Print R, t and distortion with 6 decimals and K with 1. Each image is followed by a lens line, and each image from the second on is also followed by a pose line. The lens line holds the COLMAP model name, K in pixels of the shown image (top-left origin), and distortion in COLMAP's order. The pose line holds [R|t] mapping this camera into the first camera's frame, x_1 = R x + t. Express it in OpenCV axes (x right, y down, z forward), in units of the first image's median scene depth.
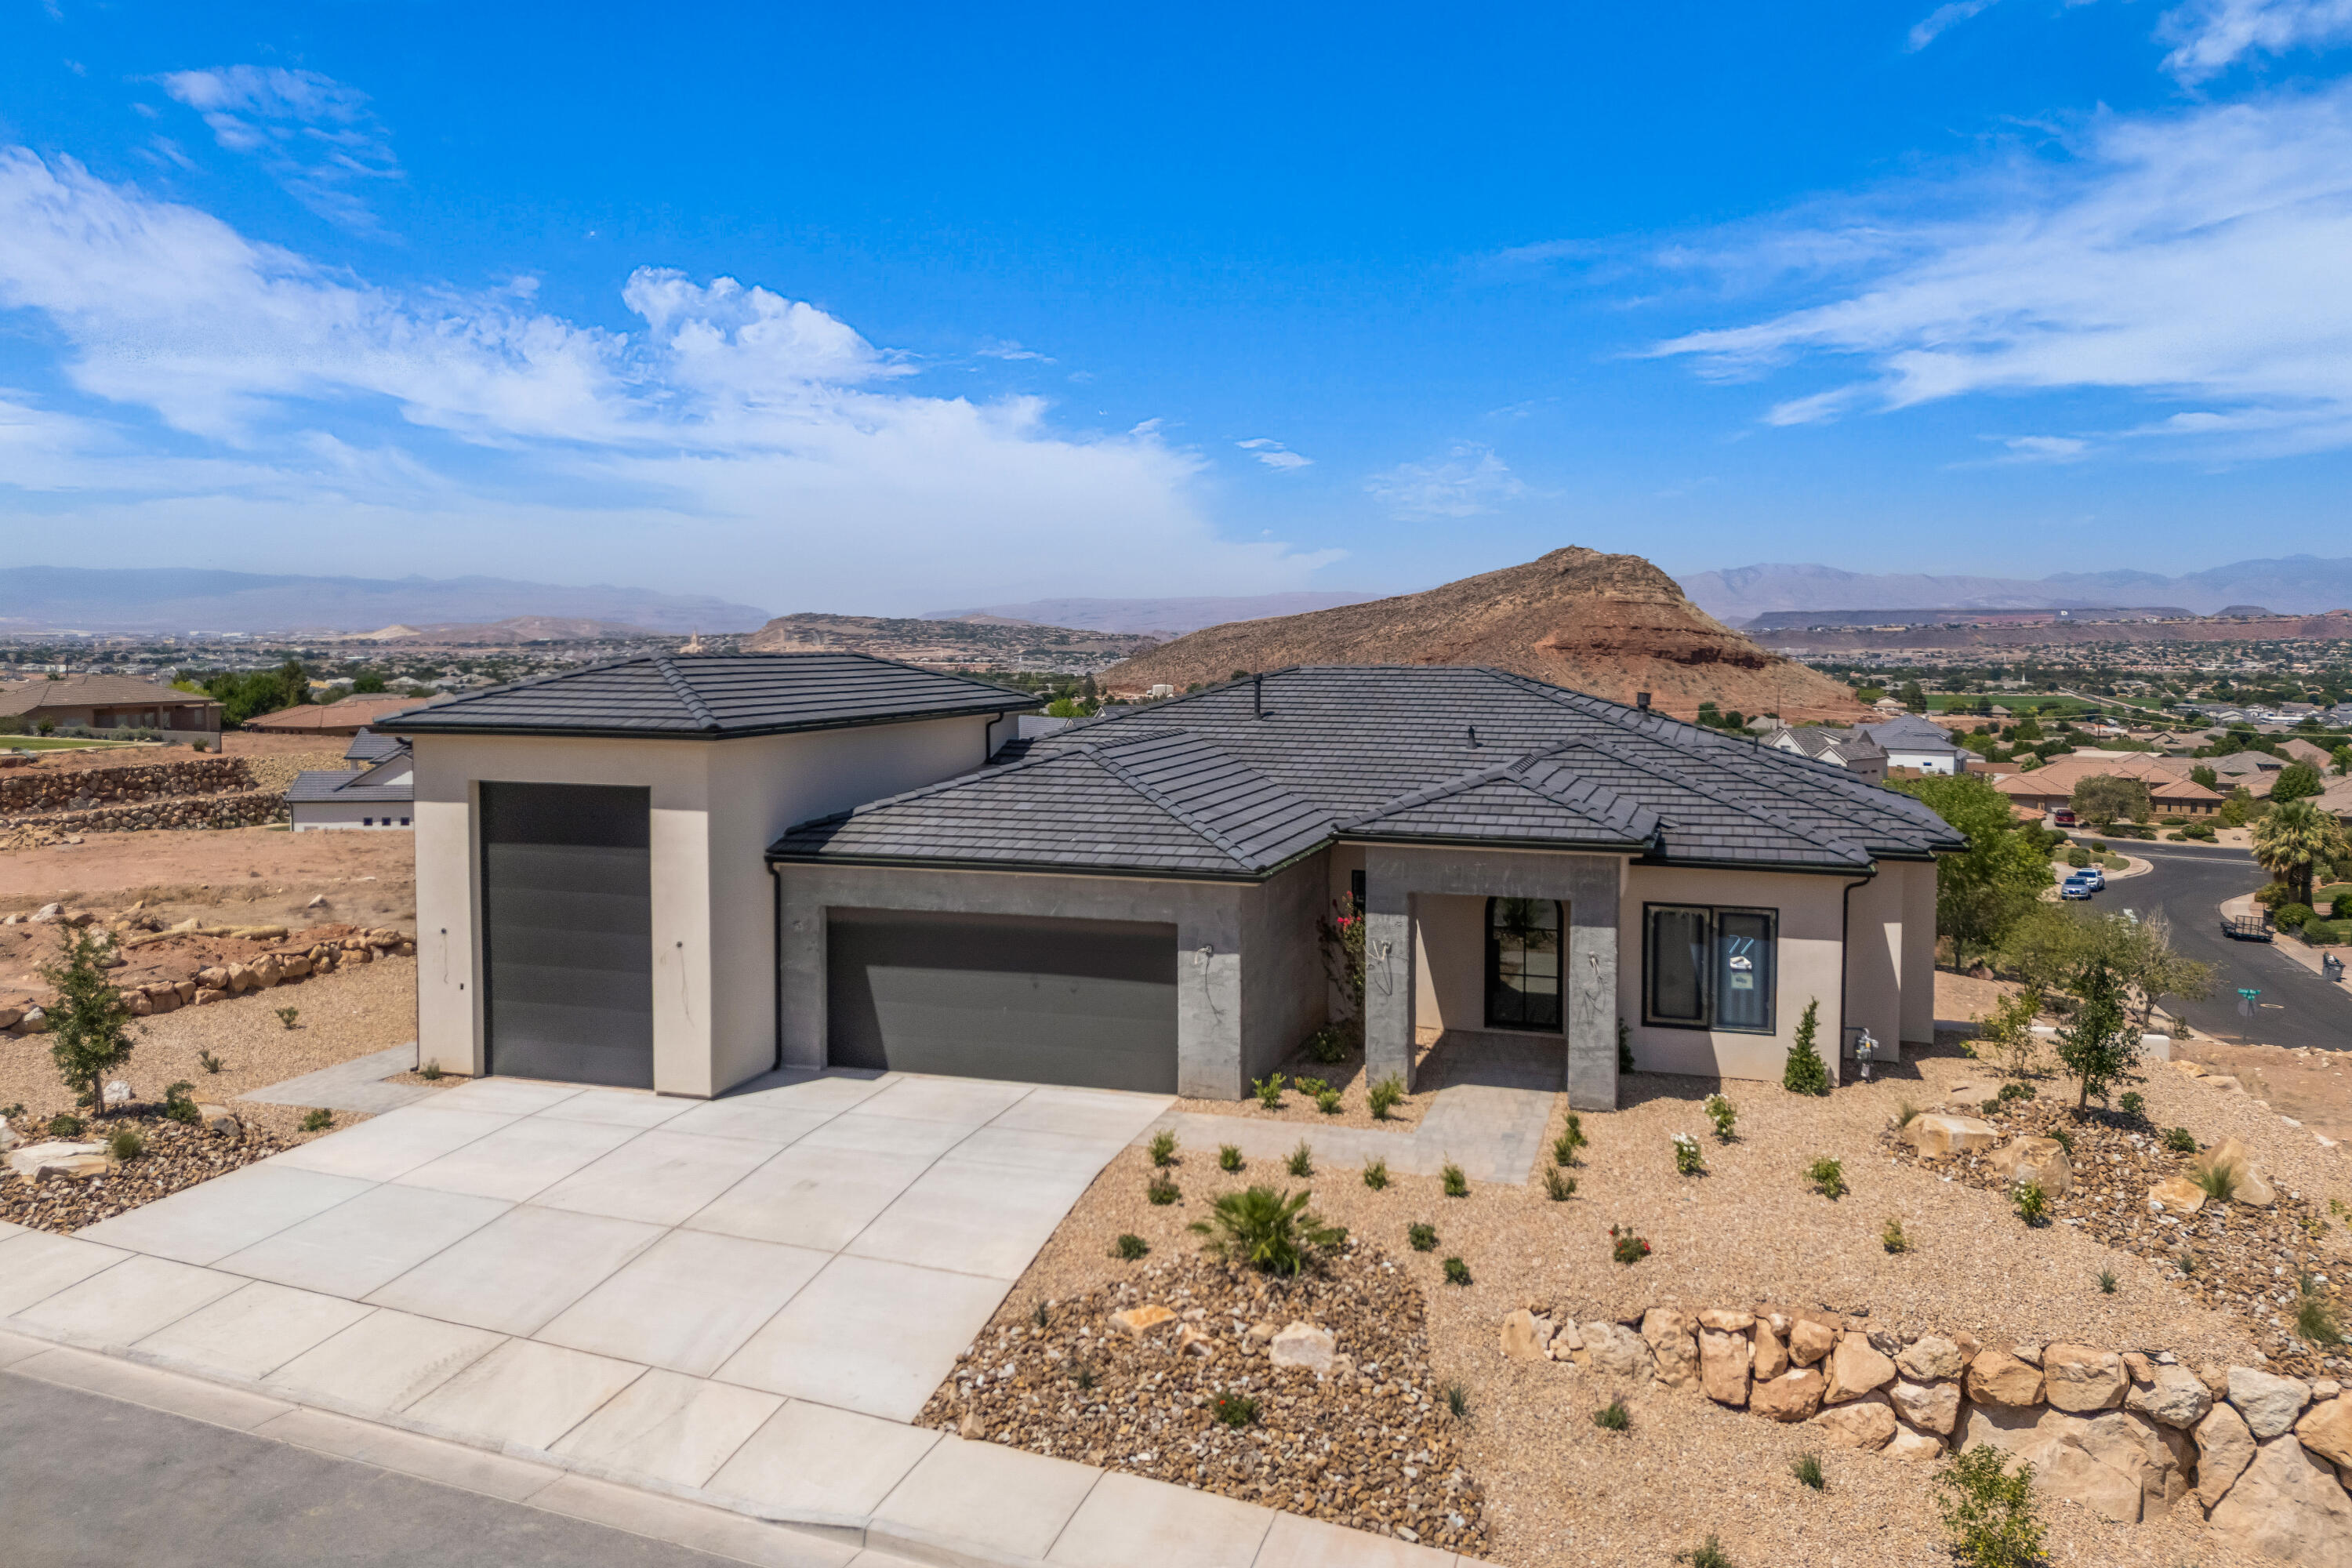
lens RADIAL K [[1708.1, 0, 1176.0], [0, 1708.1, 784.0], [0, 0, 1]] dist [0.082211, -0.085797]
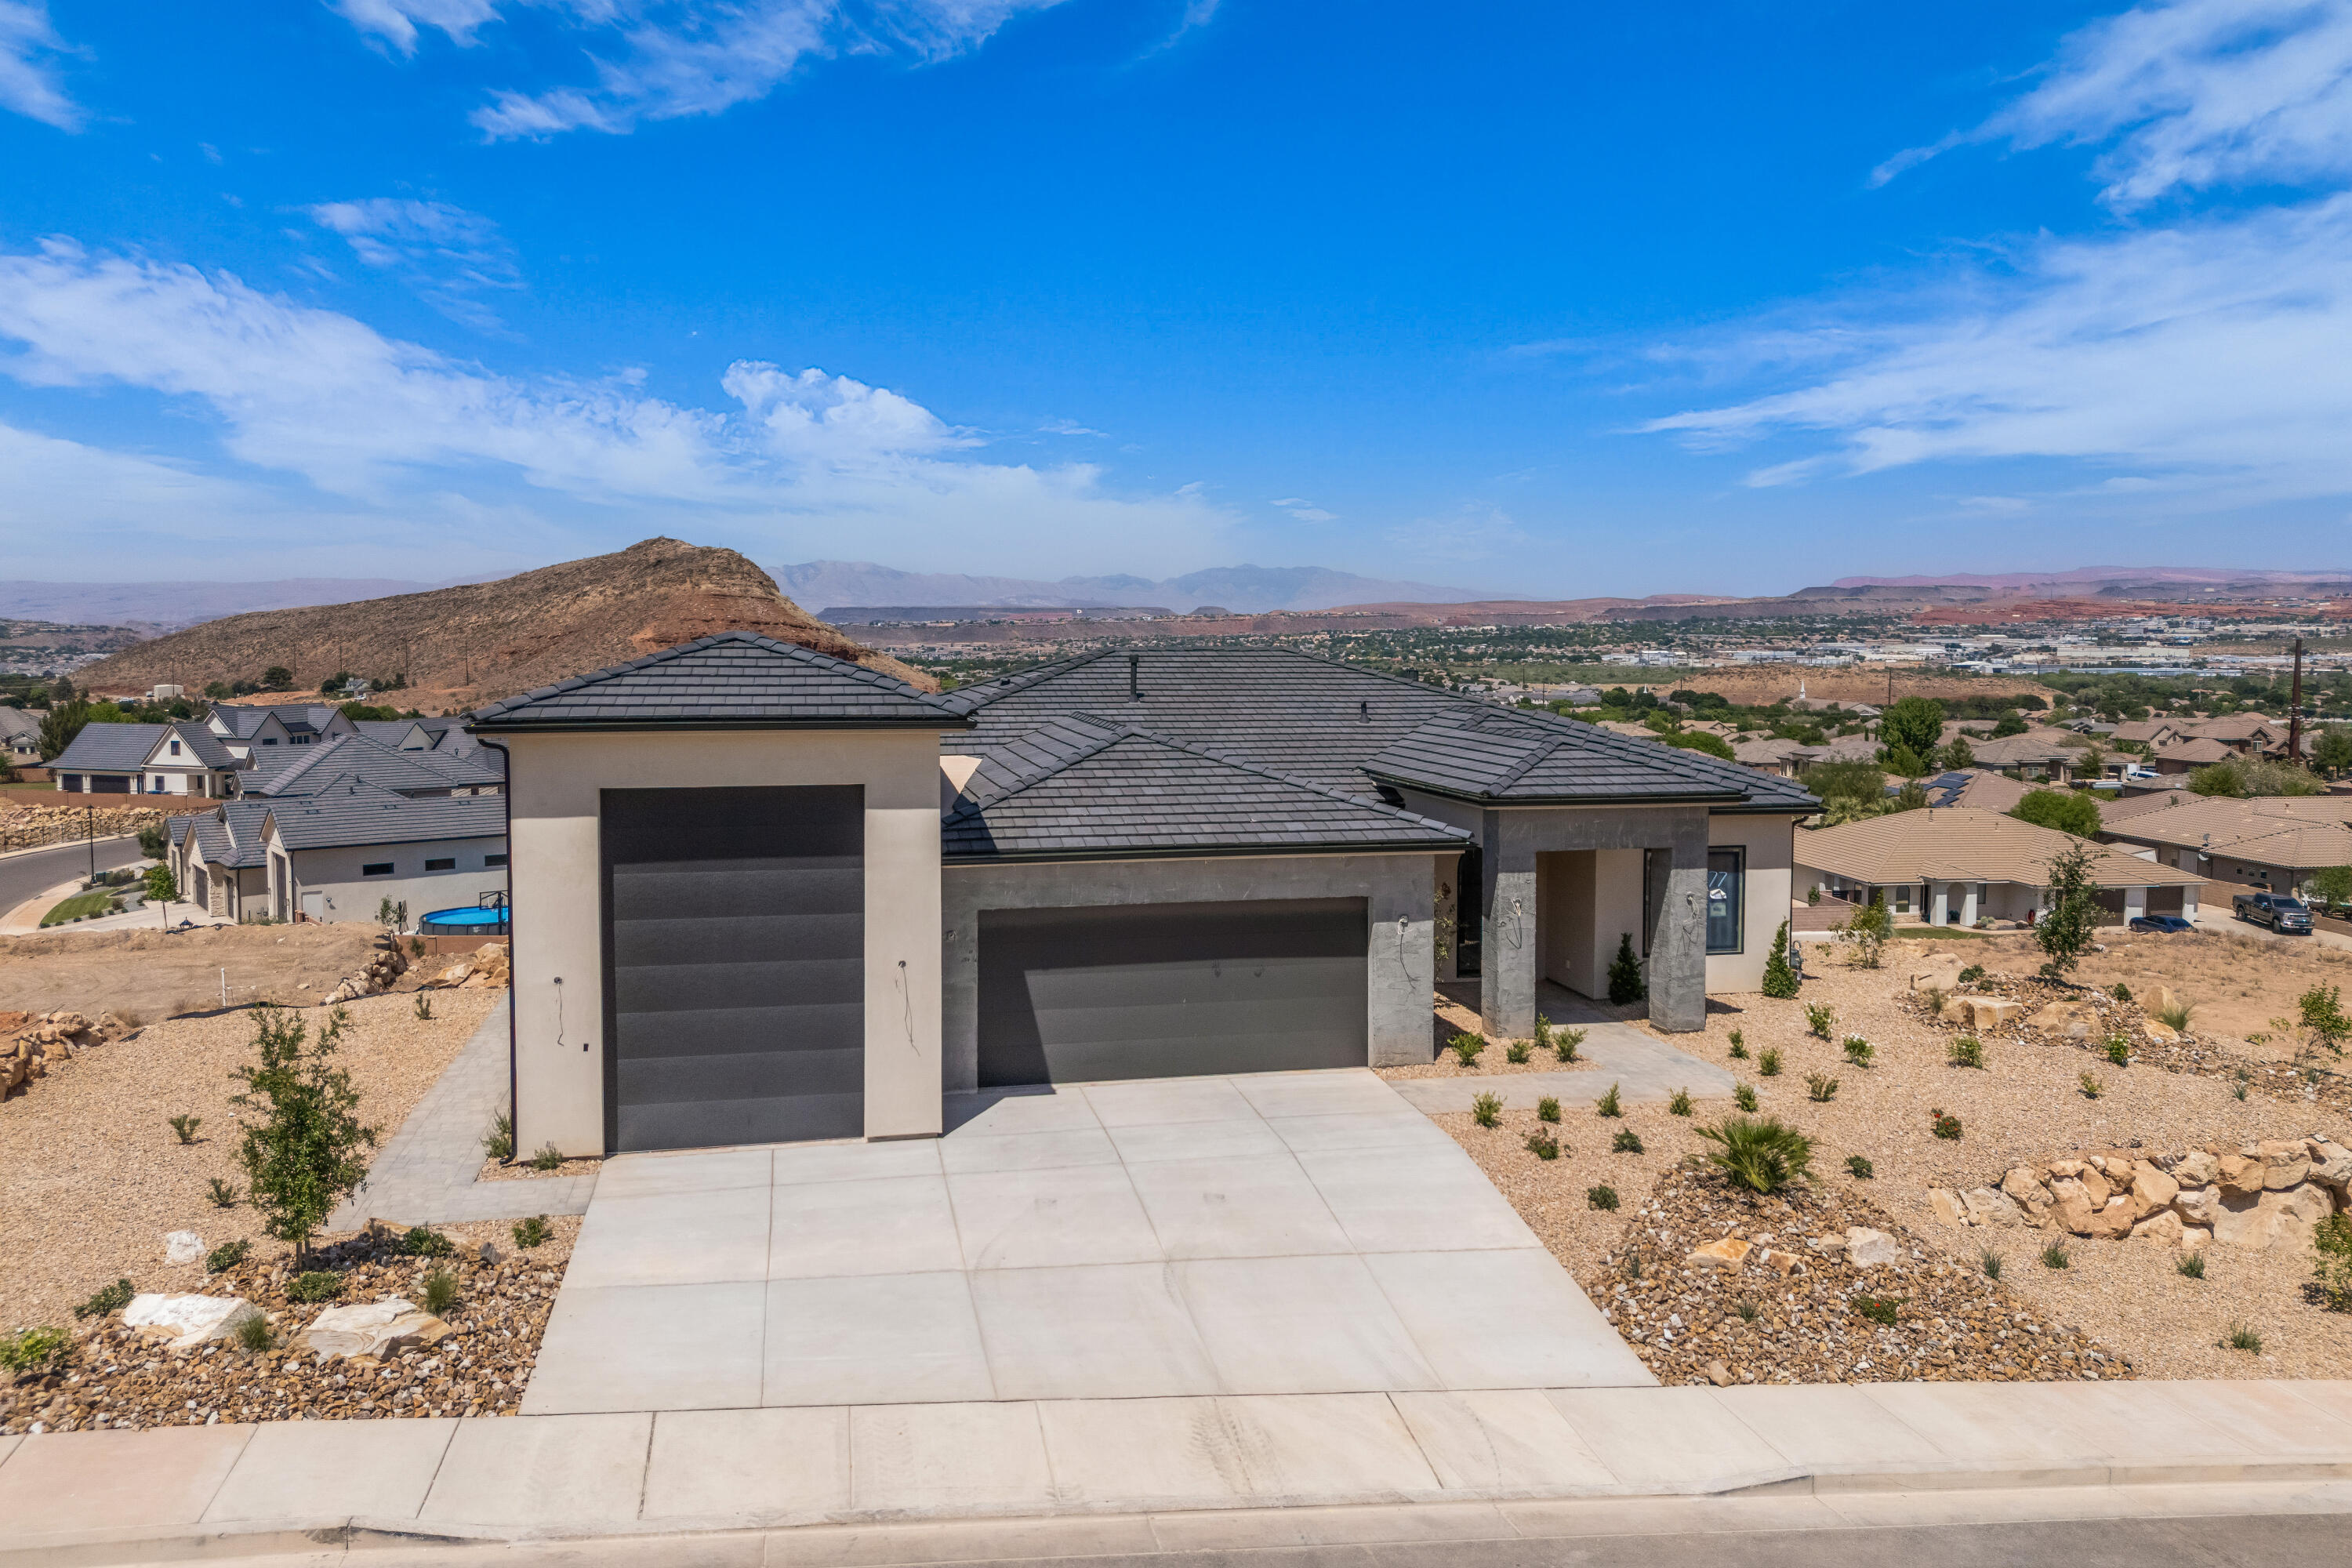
lens RADIAL K [[1708.1, 0, 1176.0], [0, 1708.1, 784.0], [0, 0, 1]] dist [0.082211, -0.085797]
pose [[0.867146, -0.045847, 0.495939, -0.612215], [0.043997, 0.998913, 0.015417, -0.005482], [-0.496107, 0.008451, 0.868221, 0.181664]]
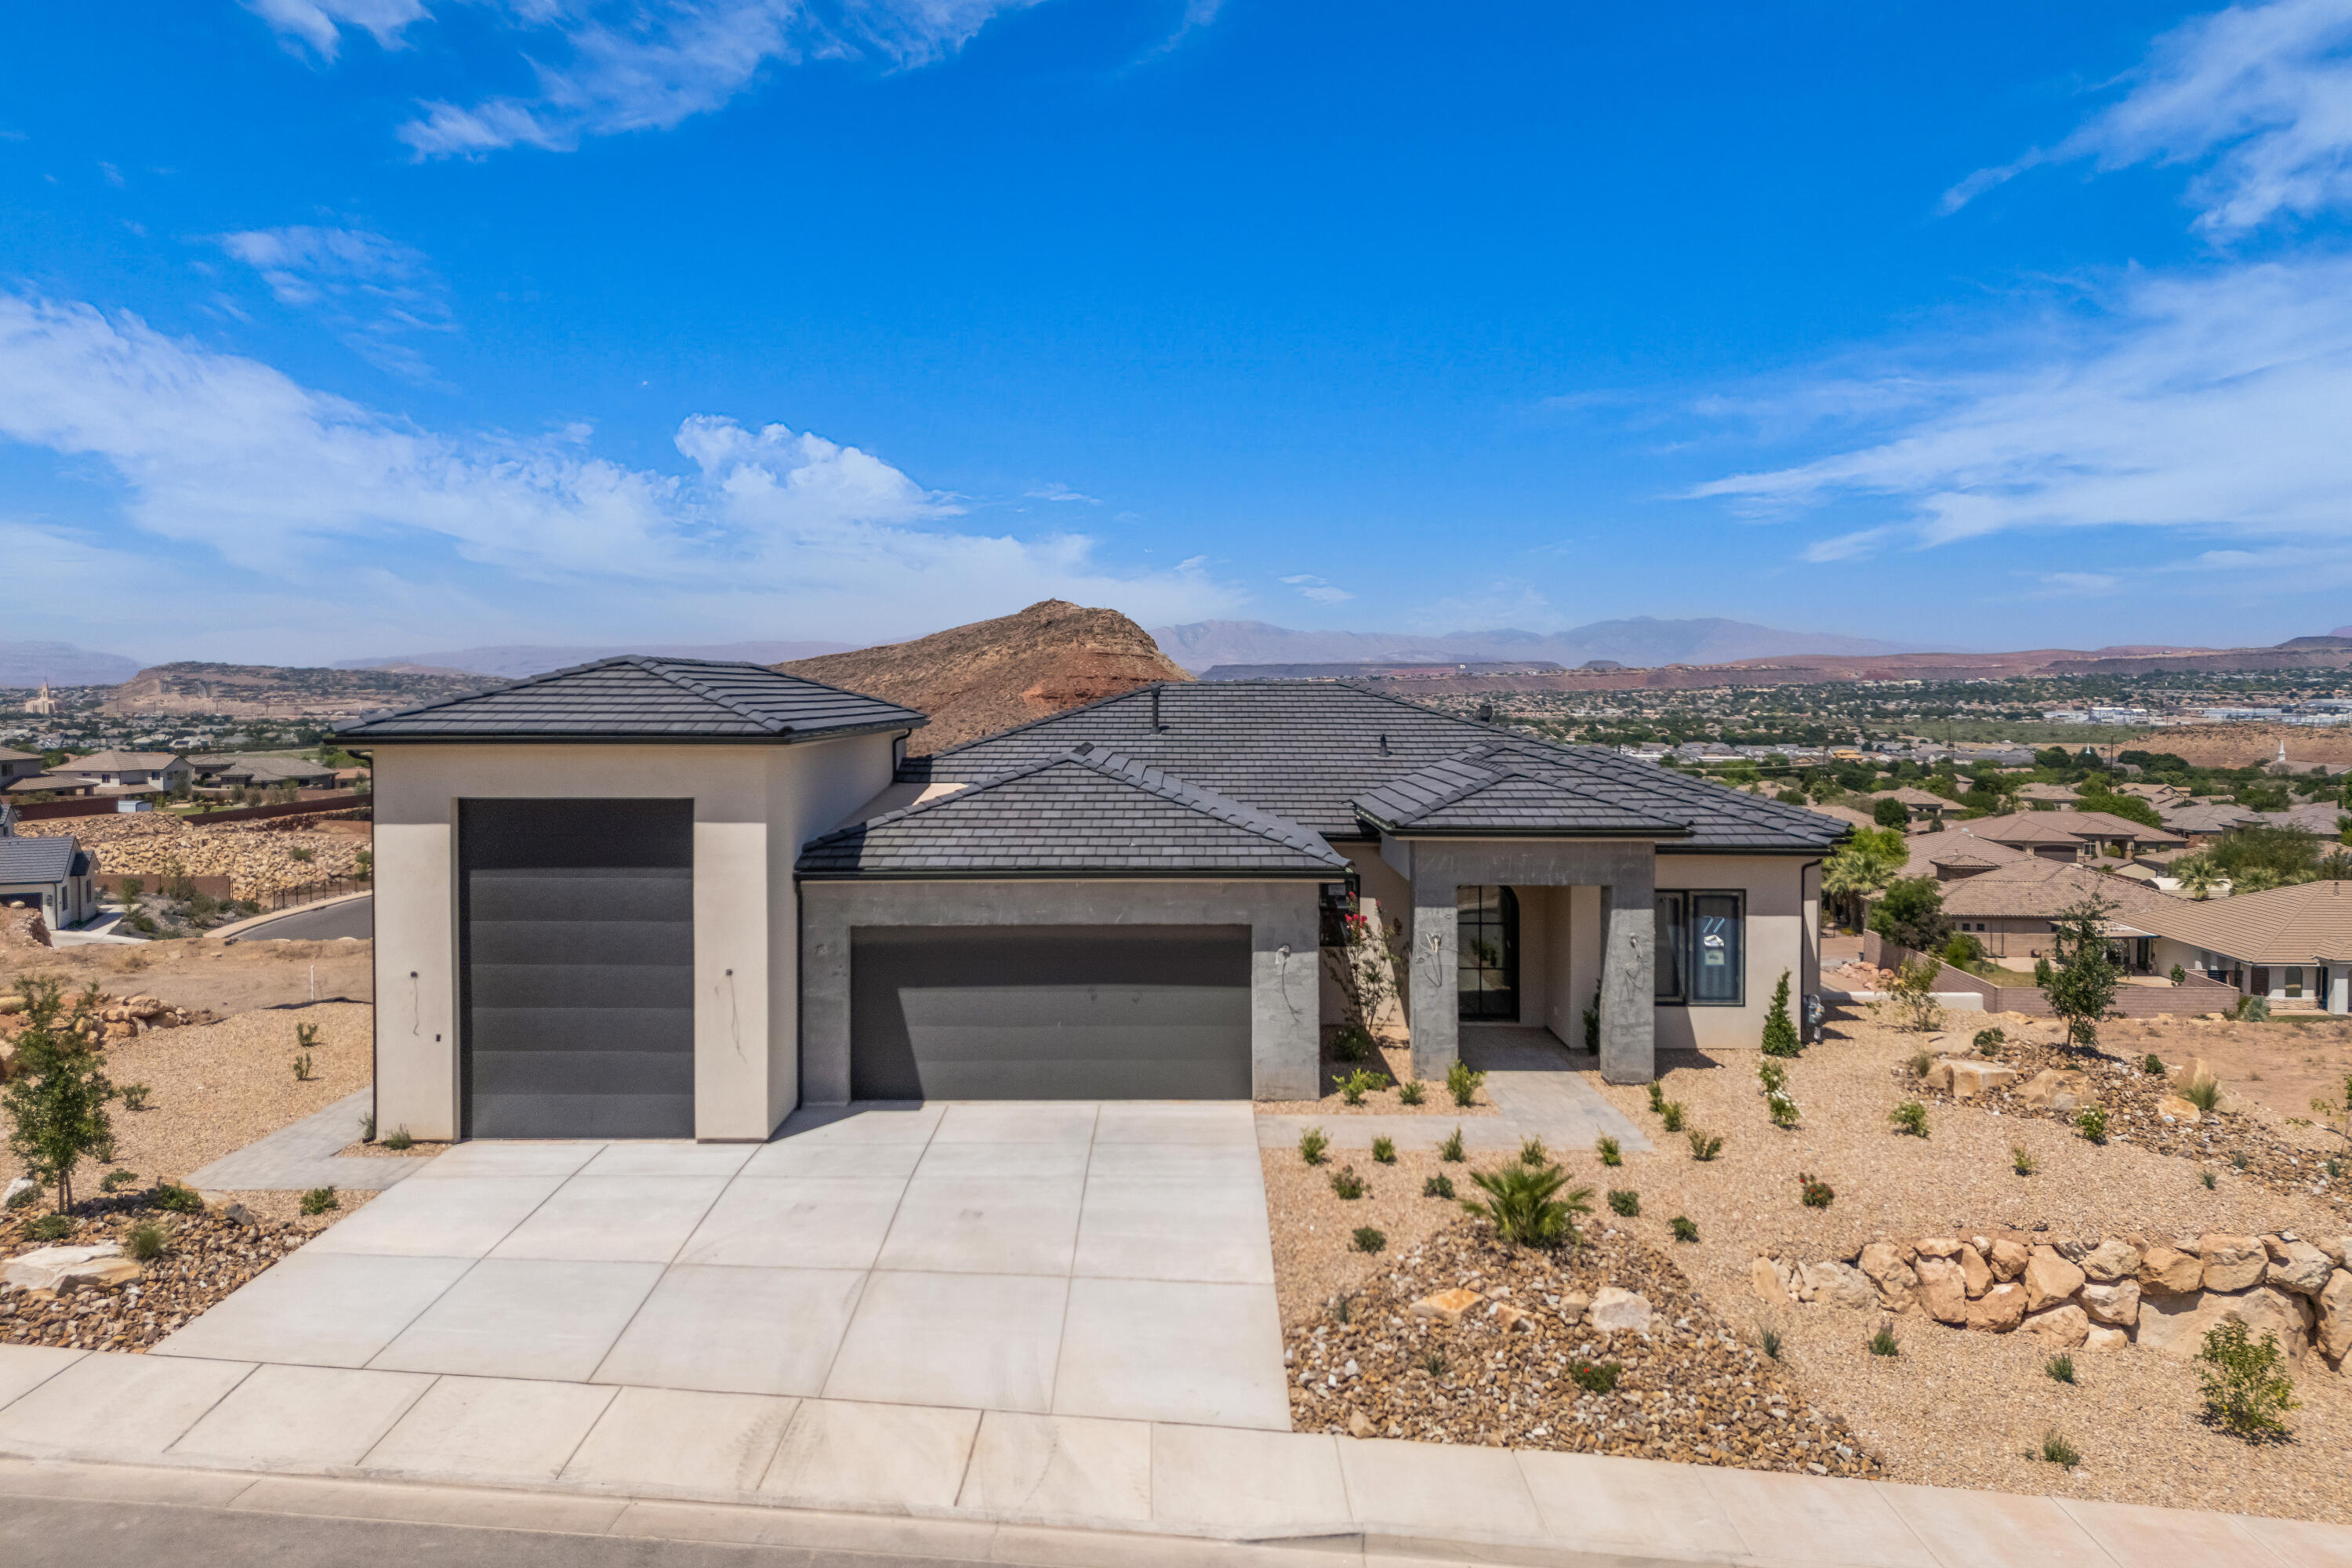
lens RADIAL K [[1708.1, 0, 1176.0], [0, 1708.1, 784.0], [0, 0, 1]] dist [0.082211, -0.085797]
pose [[0.955039, -0.019578, 0.295834, -0.339497], [0.028286, 0.999283, -0.025185, 0.024525], [-0.295129, 0.032420, 0.954907, 0.067265]]
